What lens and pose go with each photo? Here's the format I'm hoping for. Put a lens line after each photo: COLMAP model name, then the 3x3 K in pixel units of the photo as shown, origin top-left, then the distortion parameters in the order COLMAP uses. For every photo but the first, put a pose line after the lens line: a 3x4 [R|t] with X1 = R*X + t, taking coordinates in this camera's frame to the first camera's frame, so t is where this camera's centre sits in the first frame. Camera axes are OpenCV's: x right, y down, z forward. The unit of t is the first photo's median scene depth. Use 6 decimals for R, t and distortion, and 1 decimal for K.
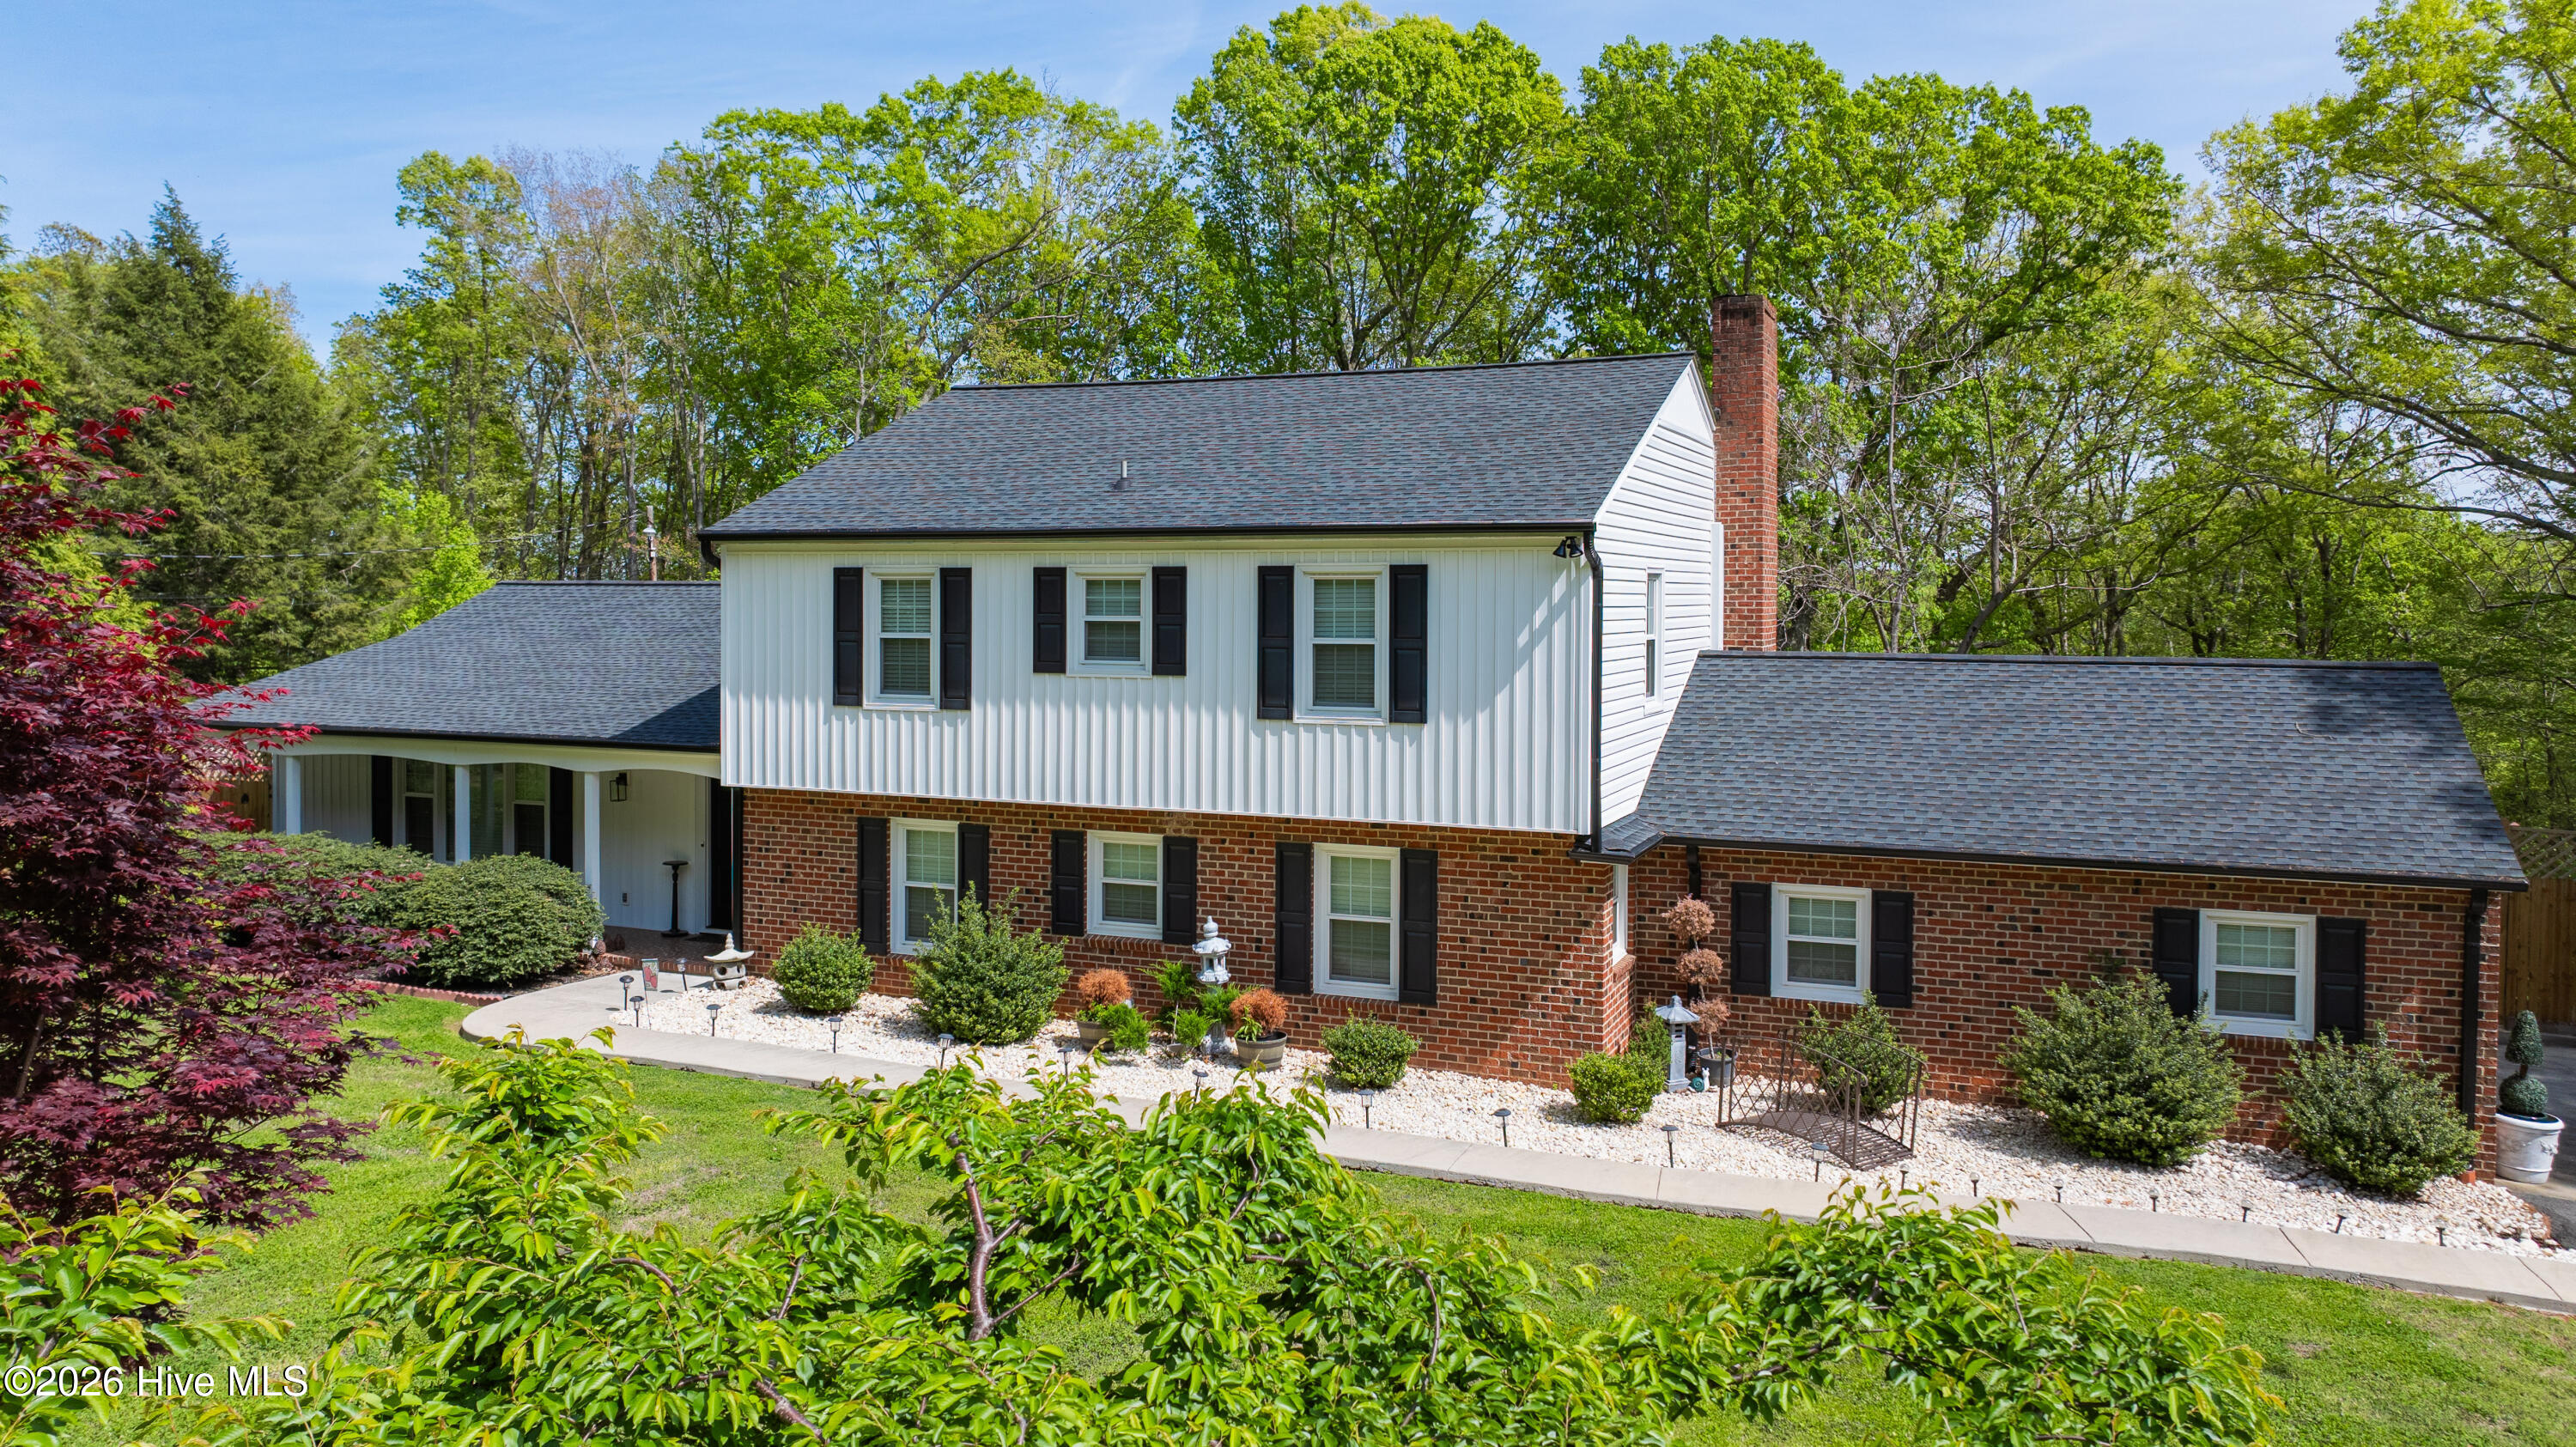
lens RADIAL K [[1922.3, 0, 1235.5], [0, 1922.3, 611.7], [0, 0, 1]] dist [-0.012750, -0.003803]
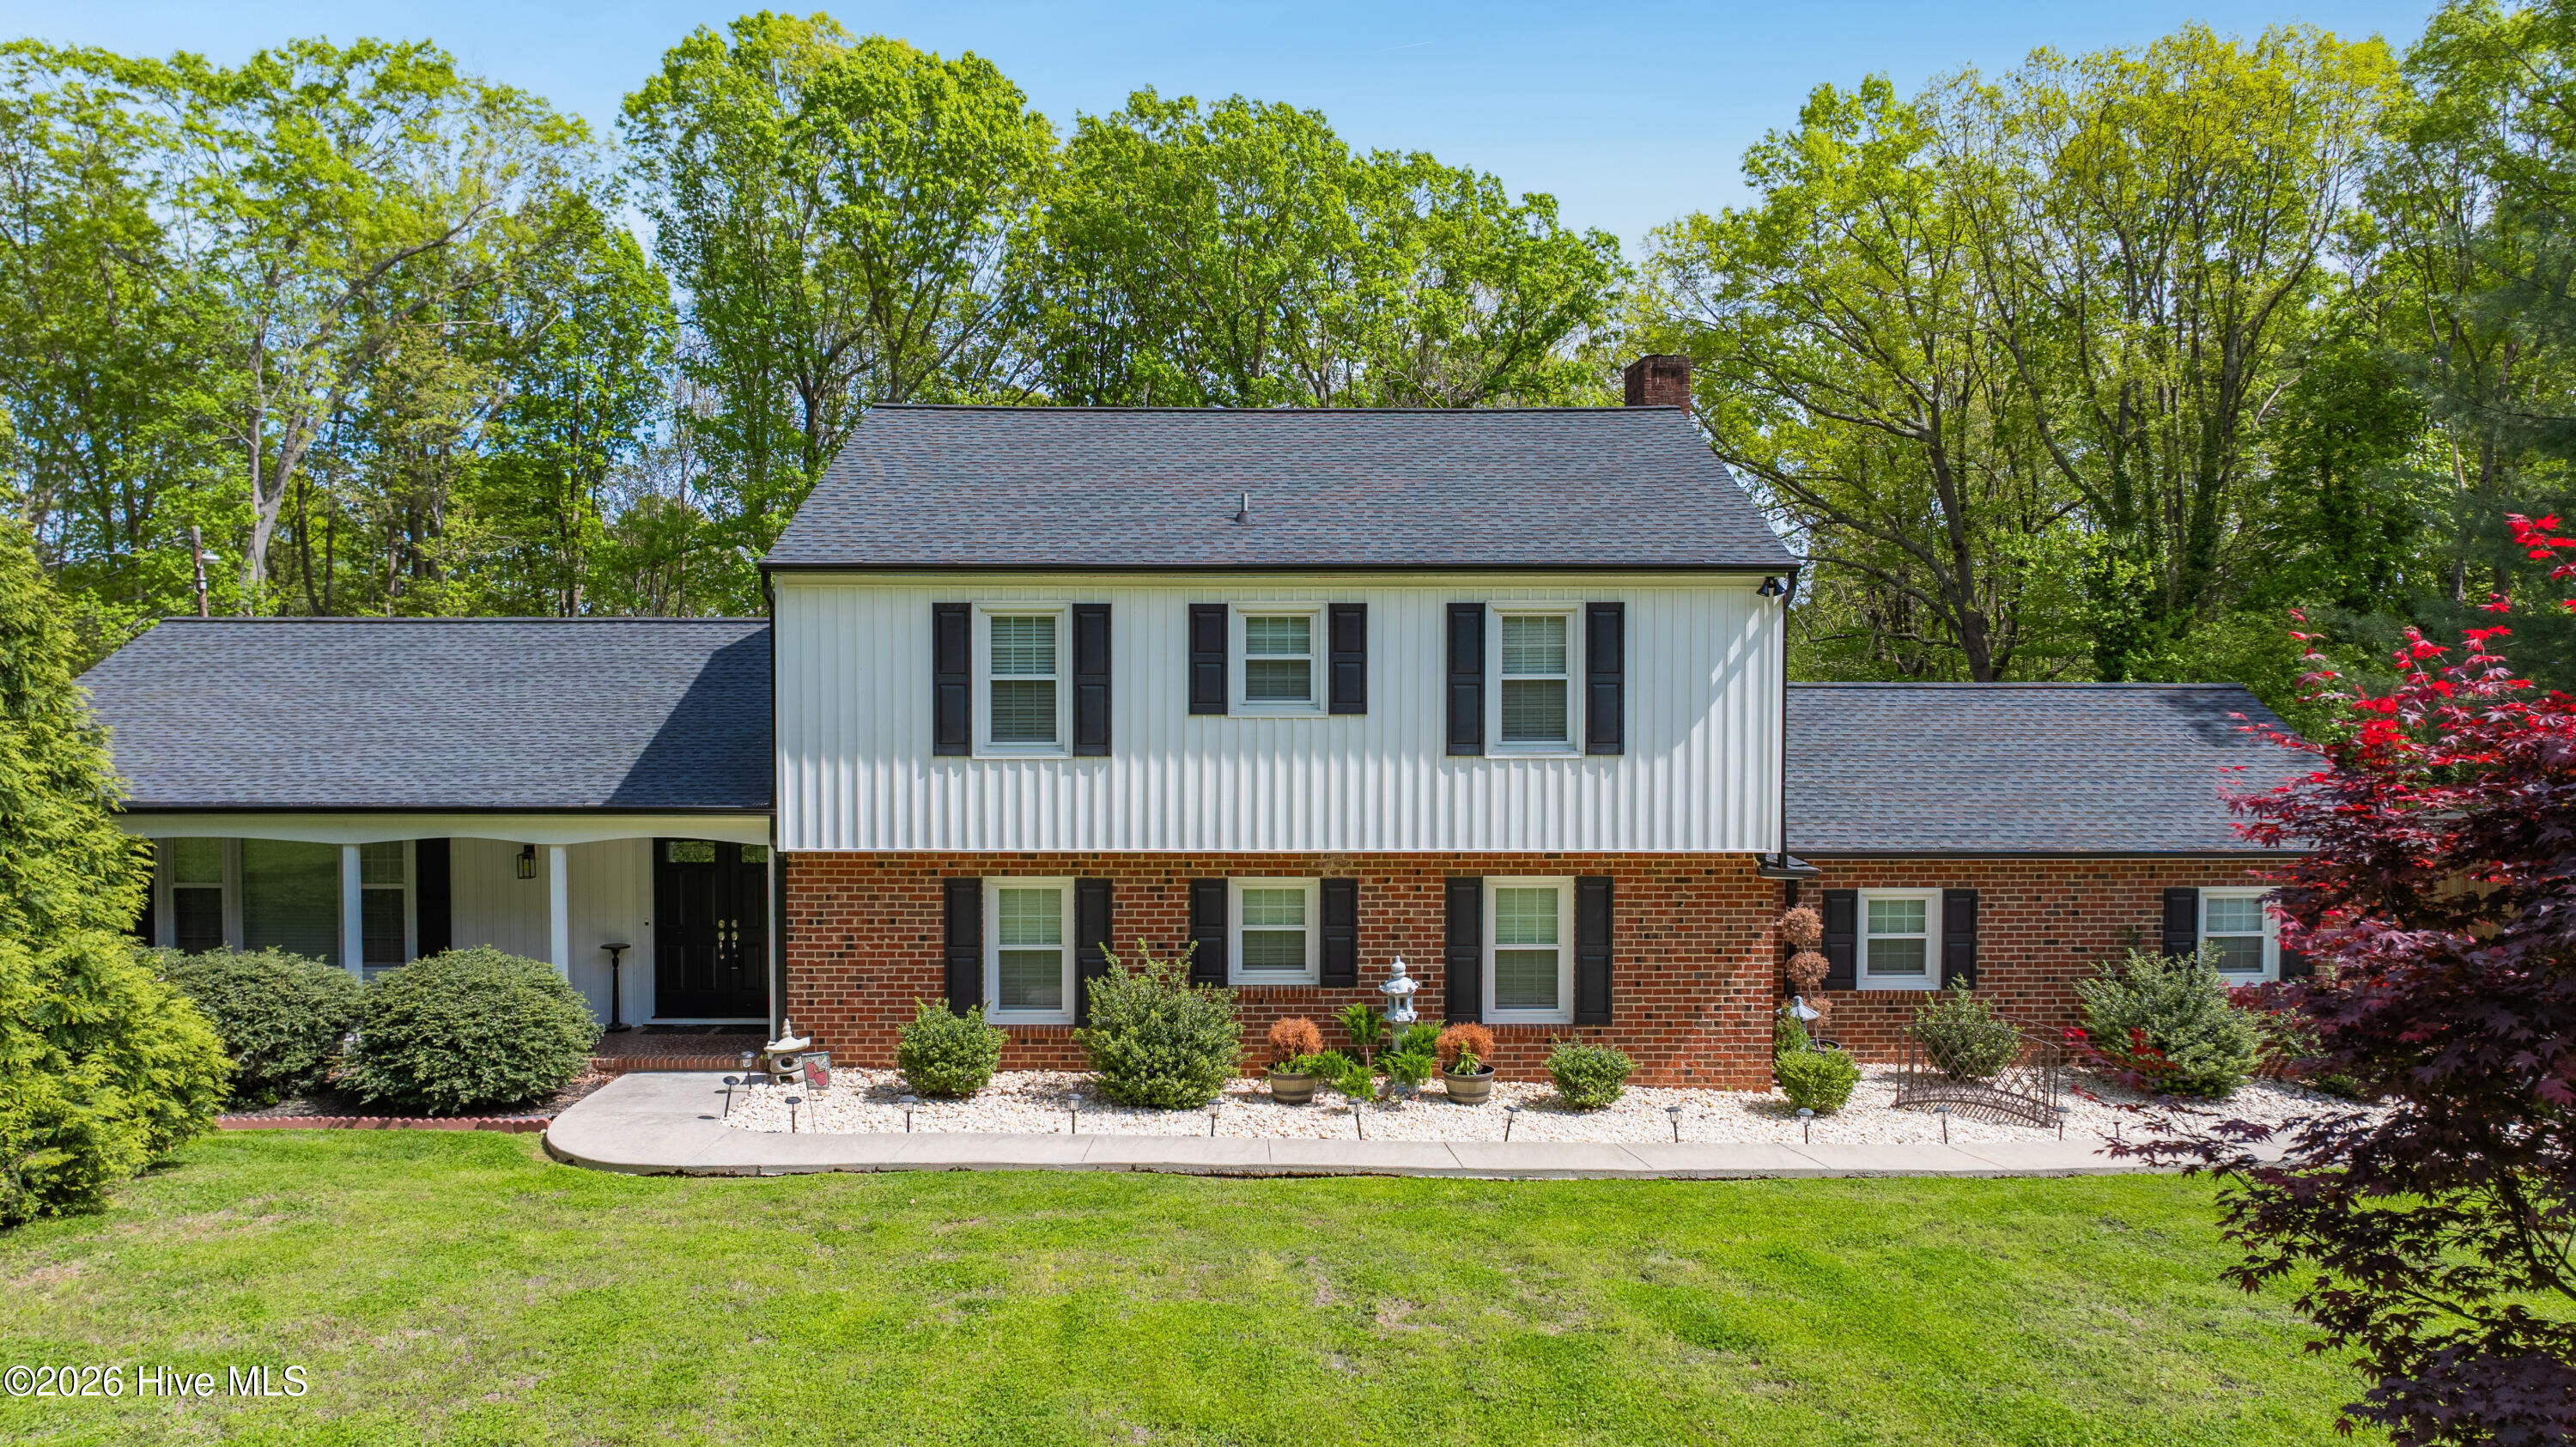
lens RADIAL K [[1843.9, 0, 1288.0], [0, 1843.9, 723.5], [0, 0, 1]] dist [-0.008519, -0.001116]
pose [[0.910871, -0.024243, 0.411978, -0.440885], [0.005322, 0.998880, 0.047013, -0.006532], [-0.412656, -0.040631, 0.909980, 0.155834]]
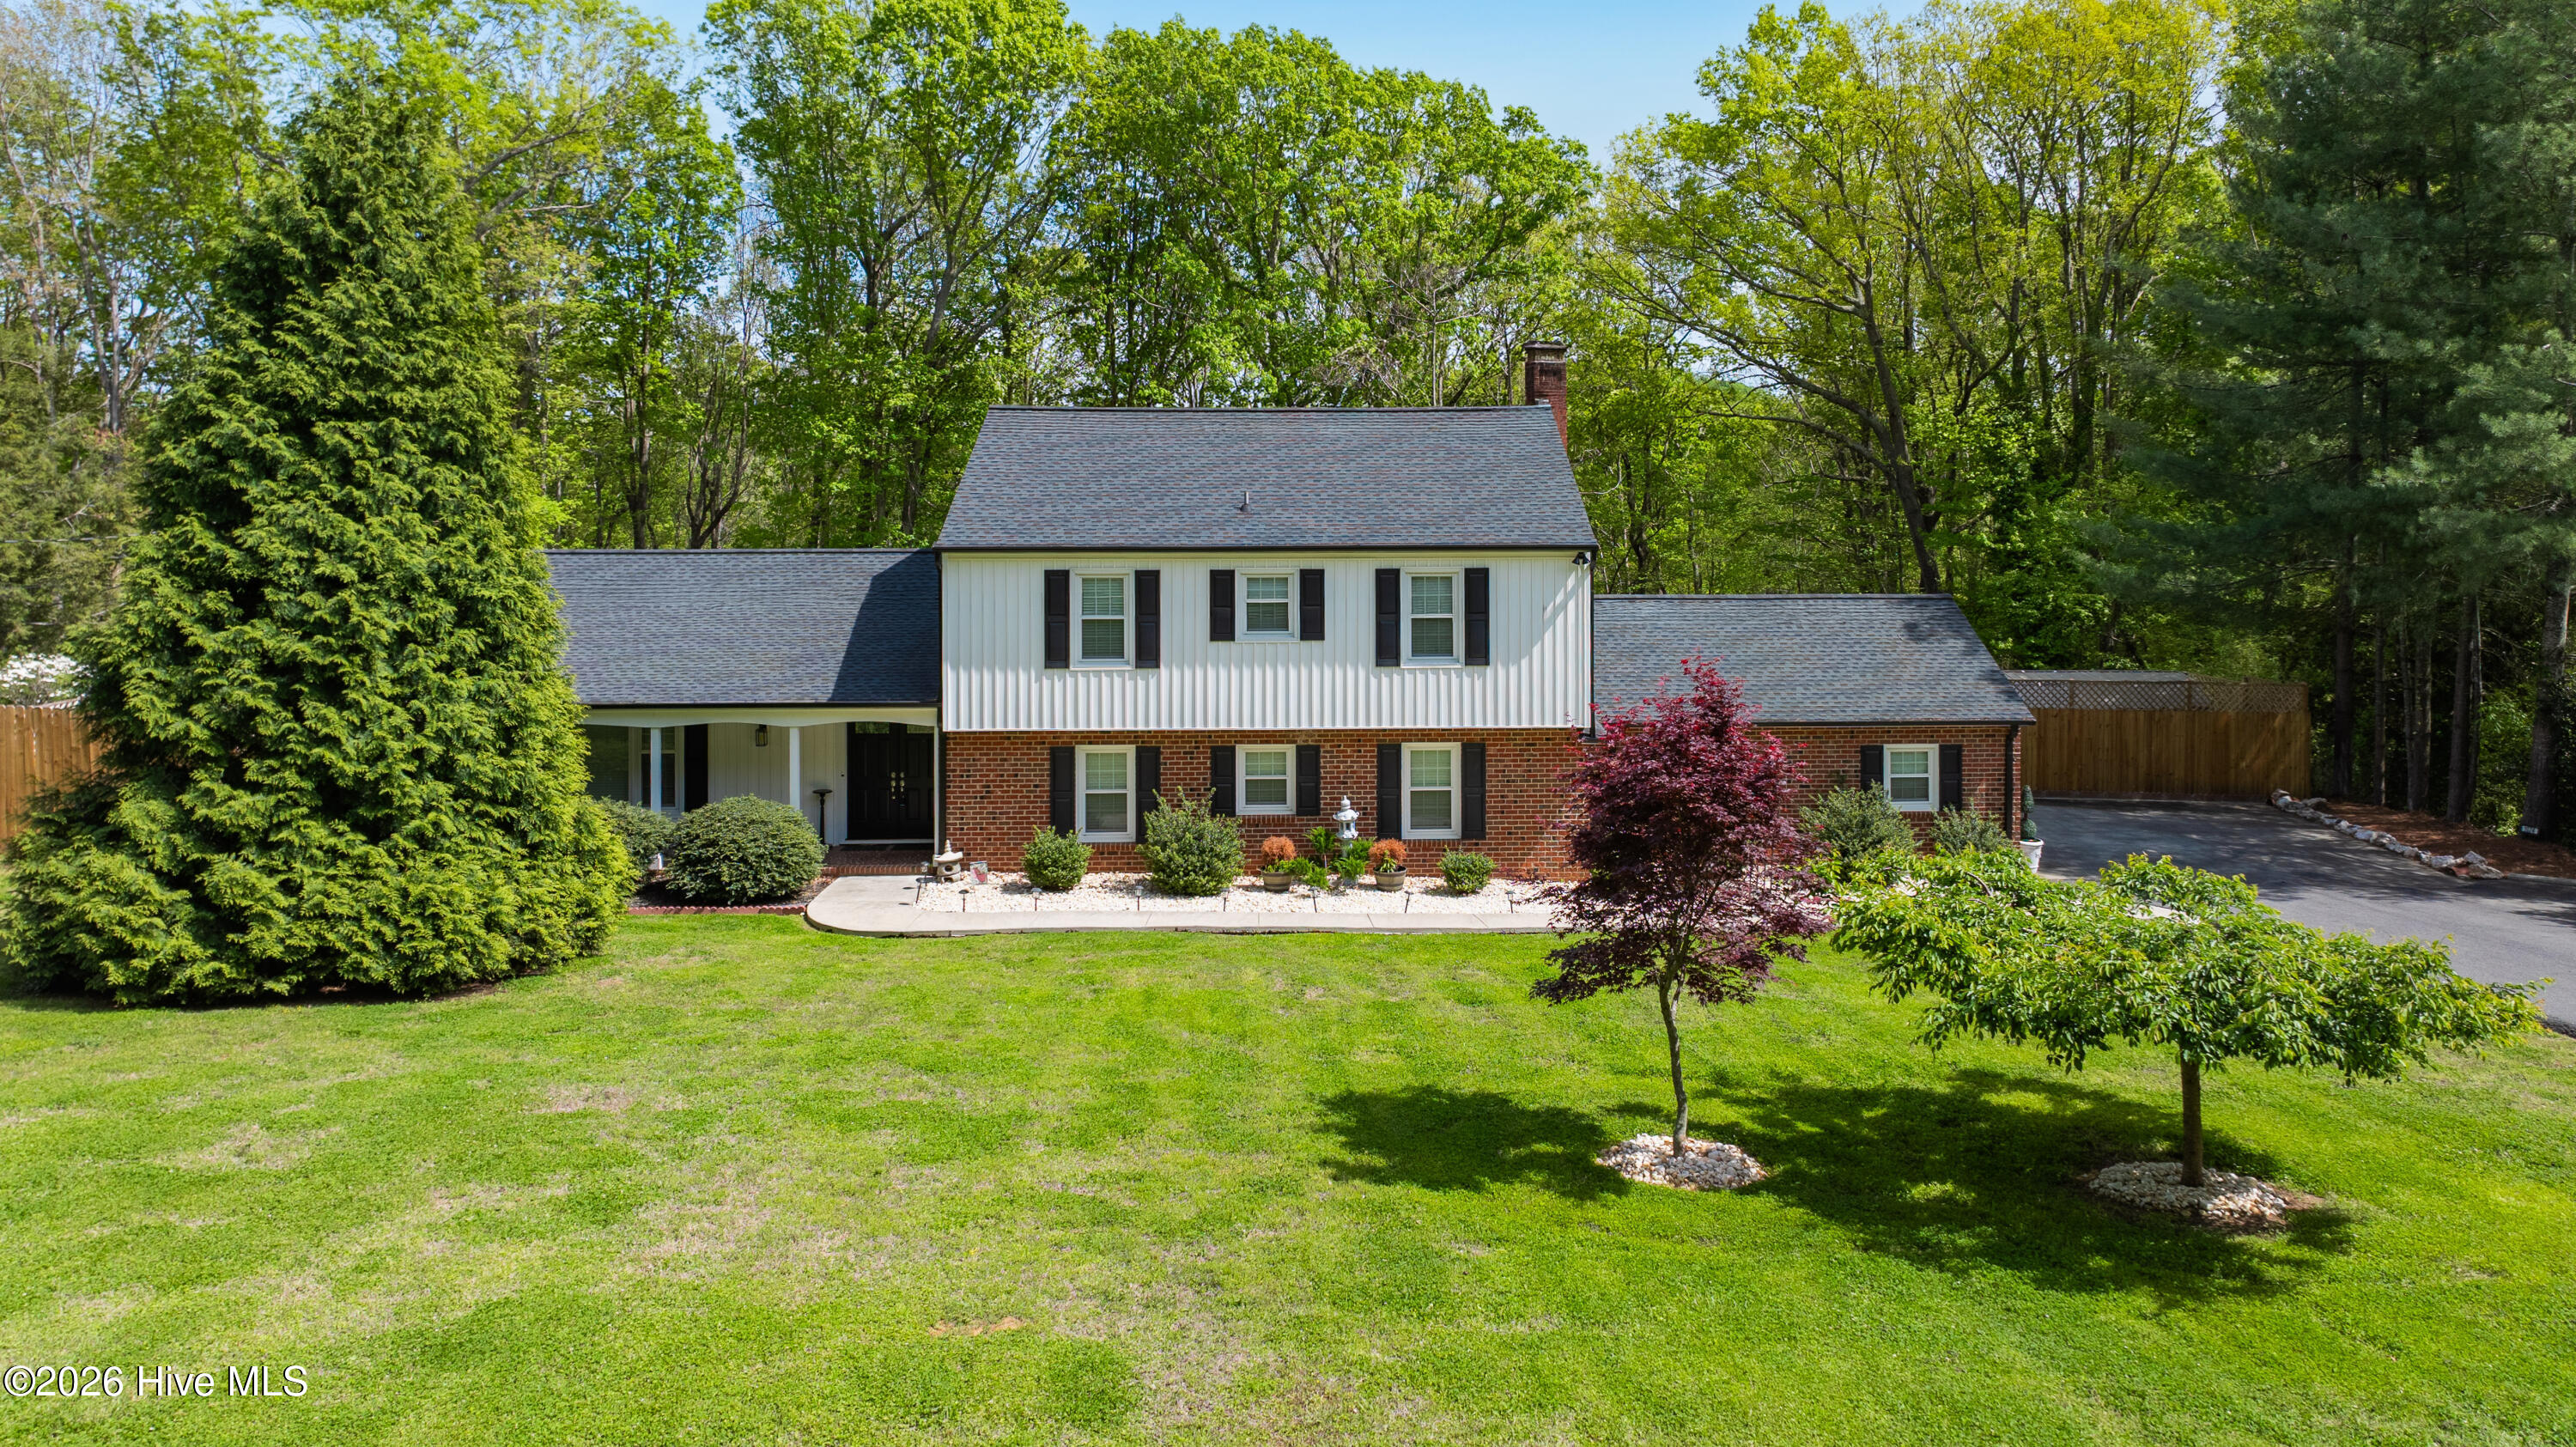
lens RADIAL K [[1924.1, 0, 1380.7], [0, 1924.1, 468.4], [0, 0, 1]] dist [0.005947, 0.000528]
pose [[0.897347, -0.017023, 0.440998, -0.644489], [0.006988, 0.999679, 0.024370, -0.137681], [-0.441271, -0.018786, 0.897177, -0.382774]]
